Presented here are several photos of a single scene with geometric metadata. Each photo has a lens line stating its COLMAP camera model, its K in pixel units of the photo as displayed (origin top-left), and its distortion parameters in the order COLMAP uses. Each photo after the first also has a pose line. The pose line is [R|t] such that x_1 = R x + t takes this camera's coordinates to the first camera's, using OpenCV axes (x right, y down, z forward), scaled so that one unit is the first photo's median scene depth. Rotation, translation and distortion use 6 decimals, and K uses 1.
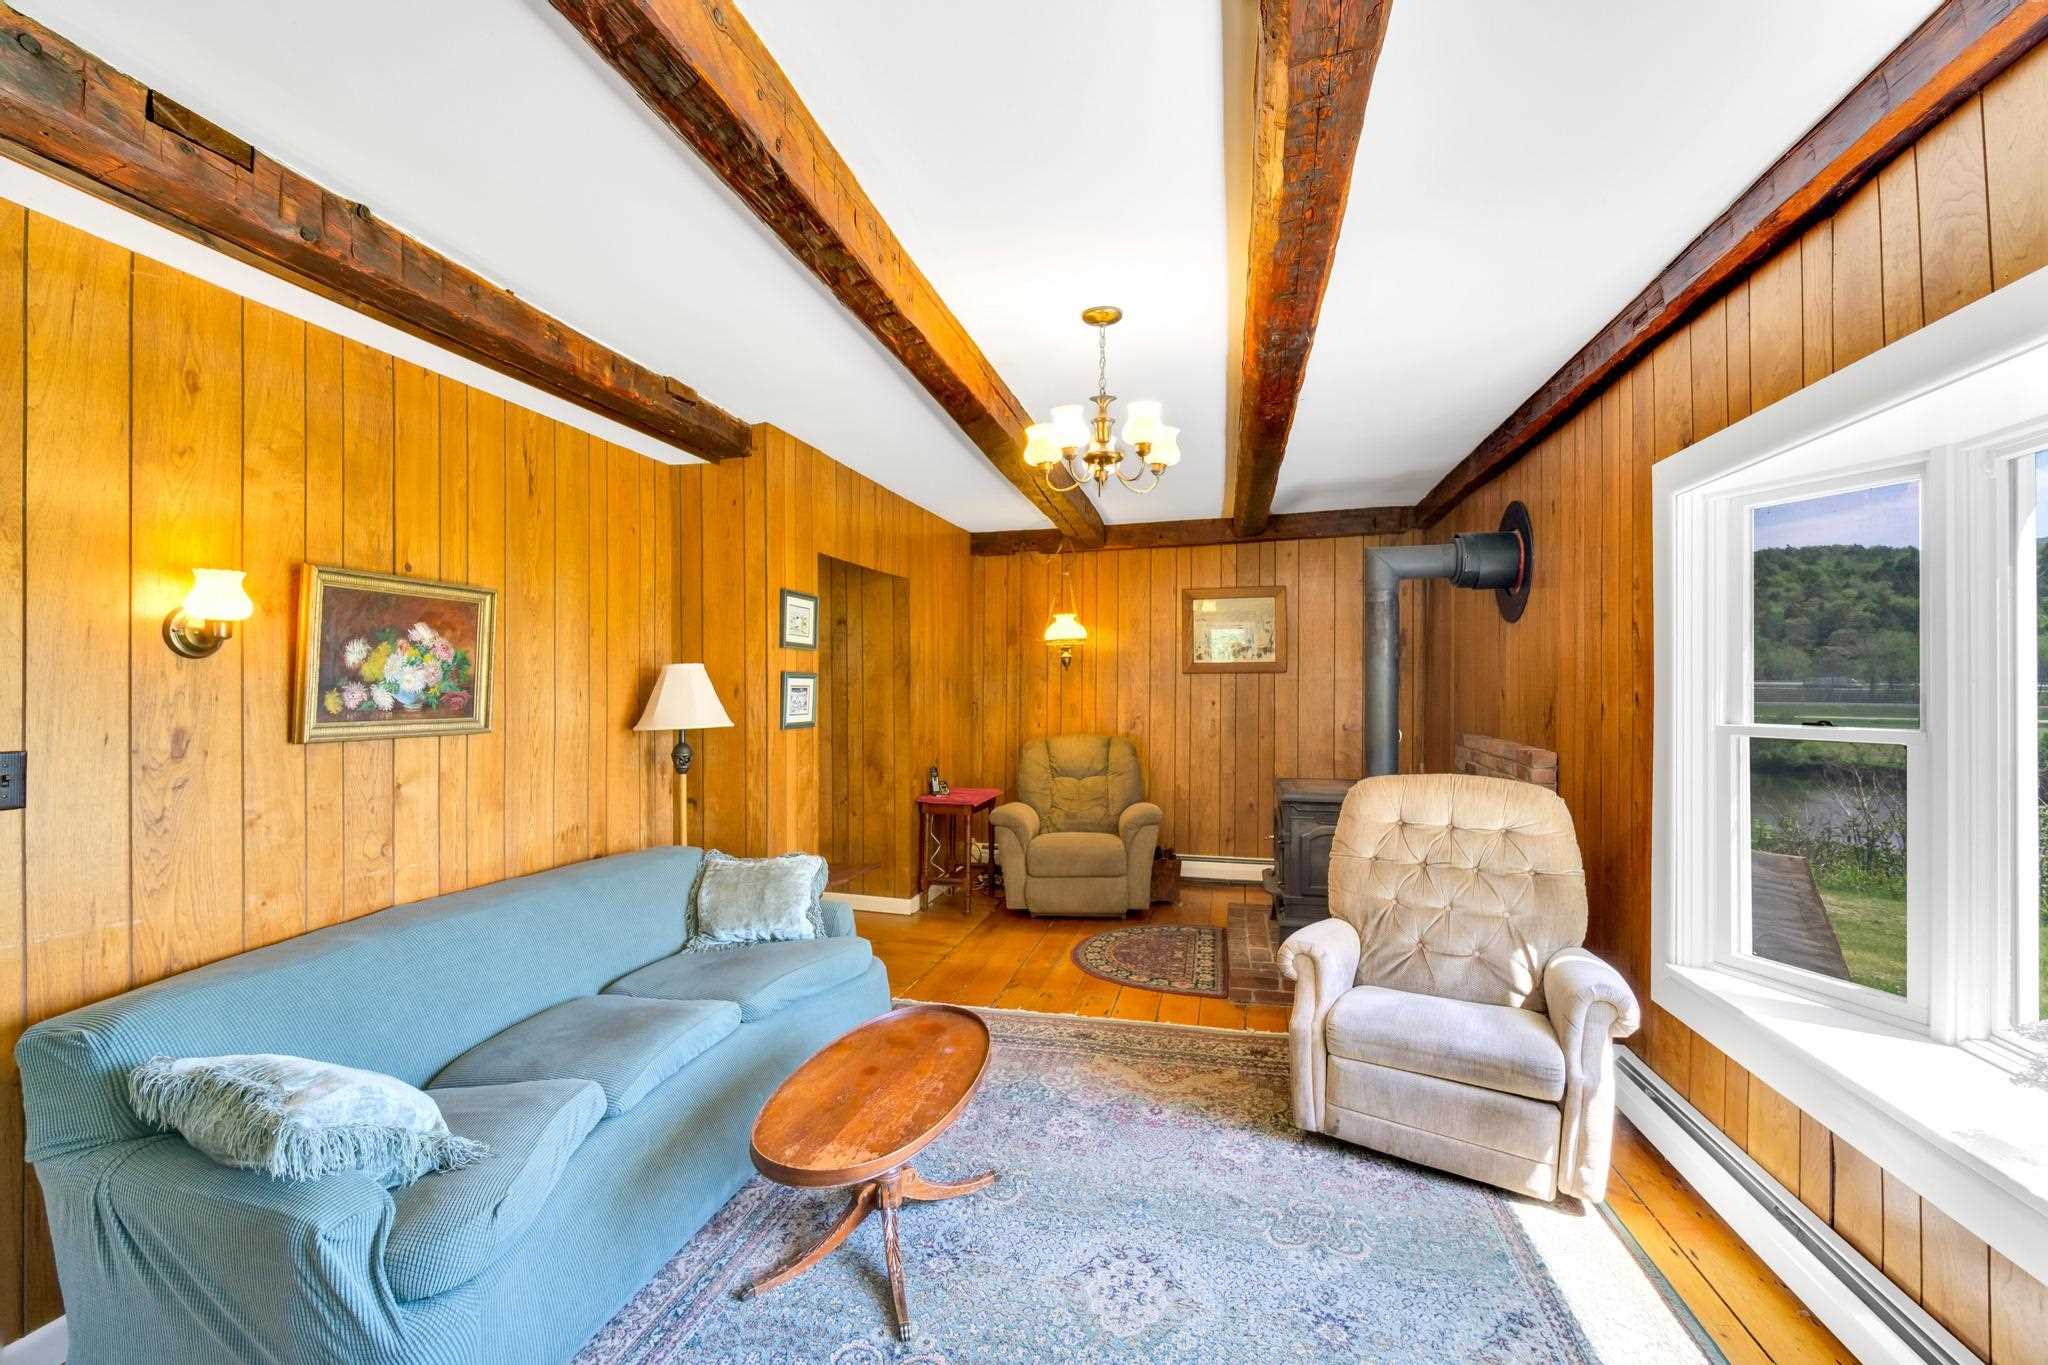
lens RADIAL K [[897.3, 0, 1026.5], [0, 897.3, 681.5], [0, 0, 1]] dist [0.000515, 0.002620]
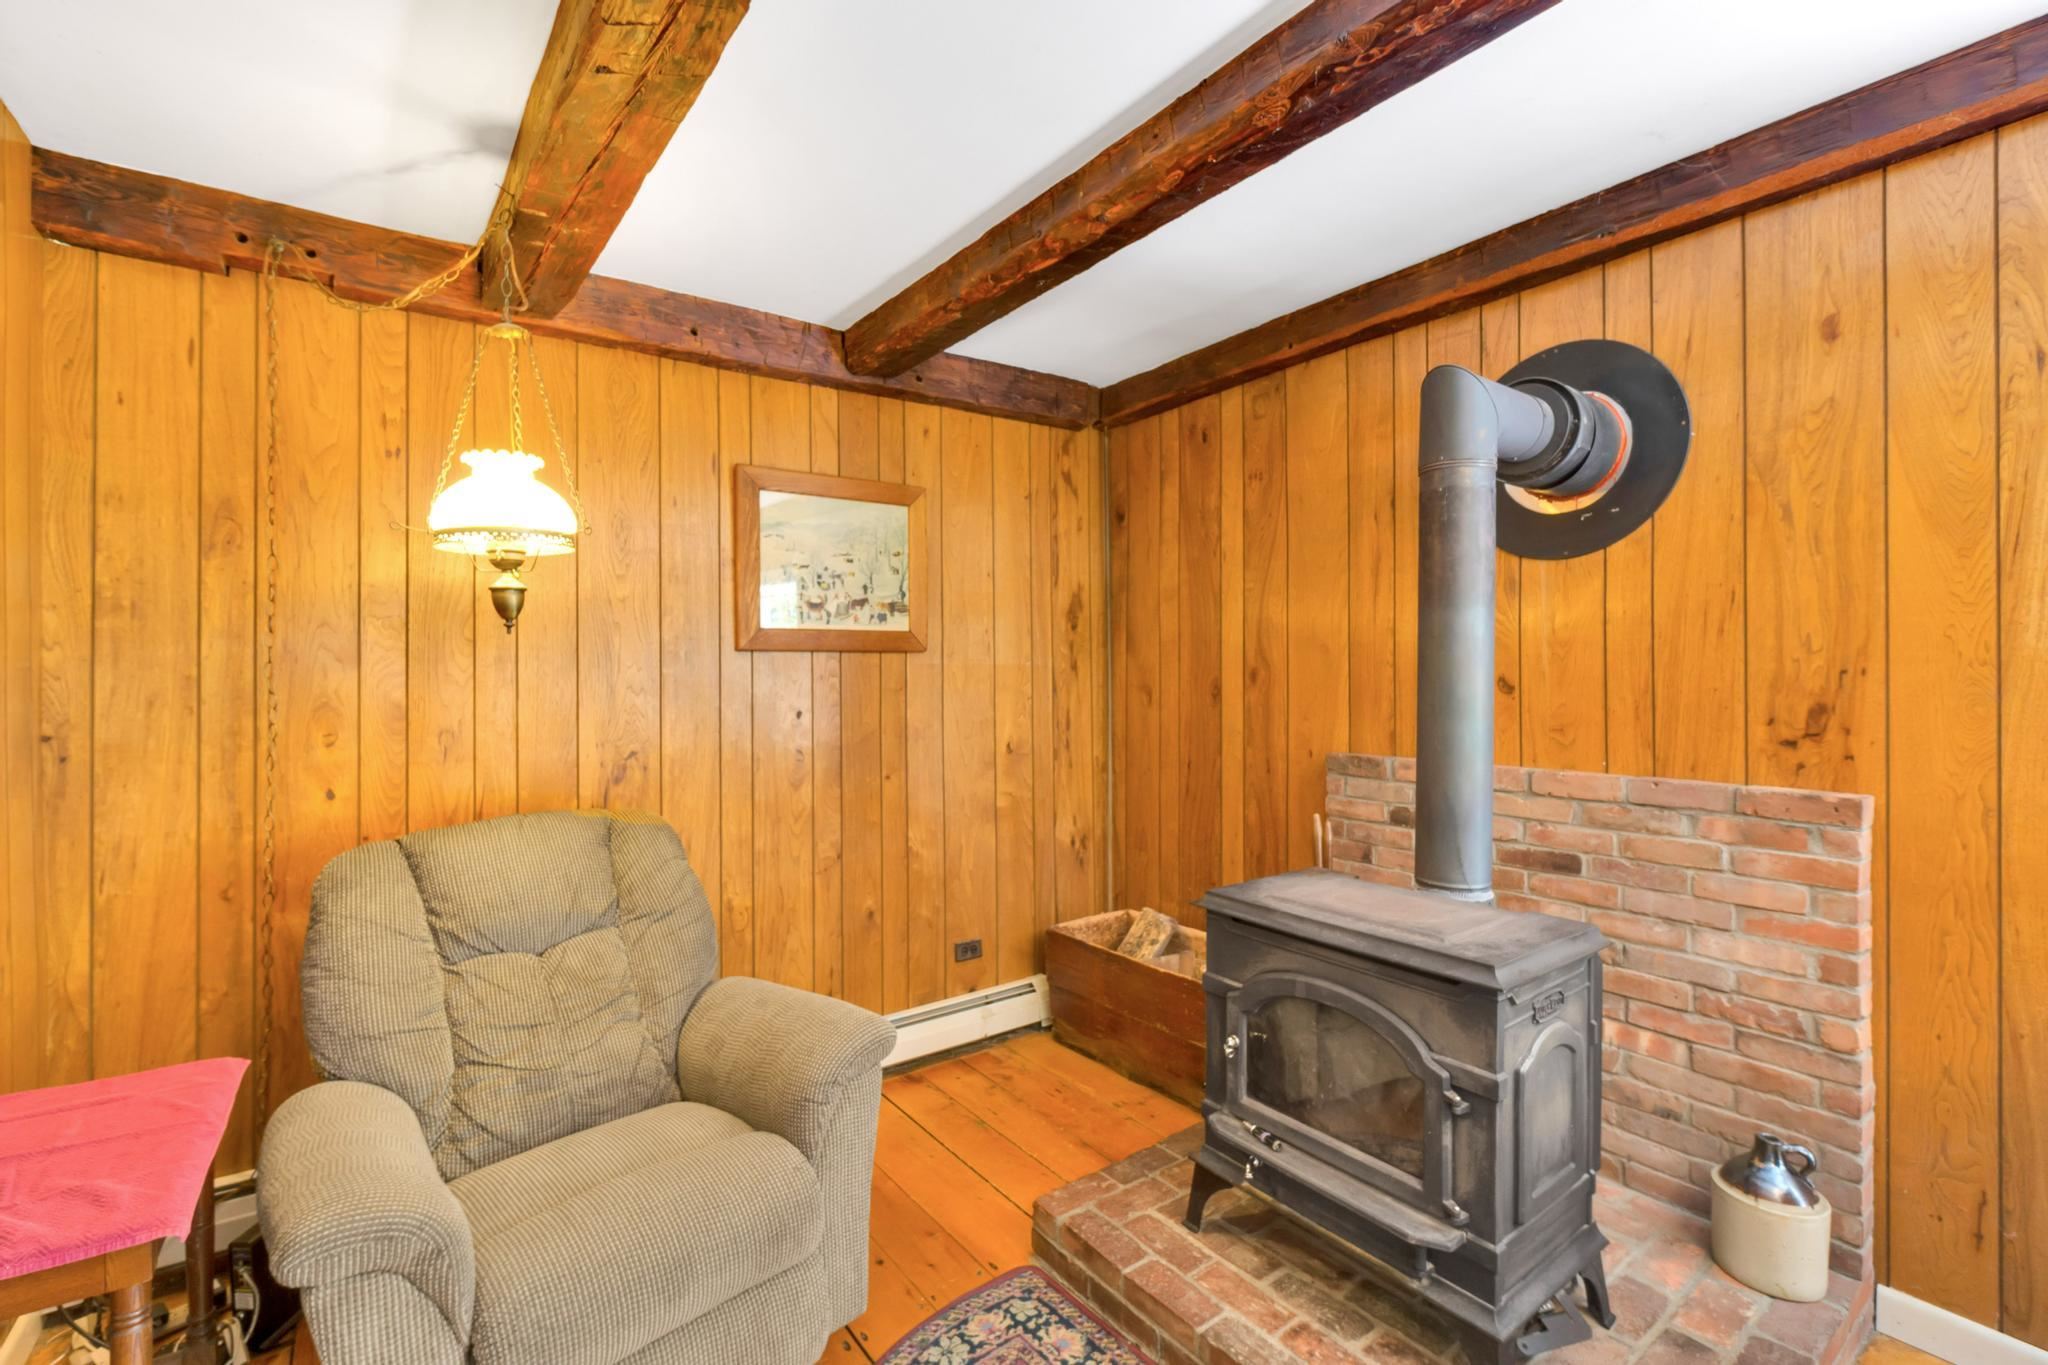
lens RADIAL K [[897.3, 0, 1007.6], [0, 897.3, 678.2], [0, 0, 1]] dist [0.000515, 0.002620]
pose [[0.667591, -0.001861, 0.744526, -0.071751], [0.003337, 0.999994, -0.000493, 0.005846], [-0.744521, 0.002813, 0.667593, 0.601990]]
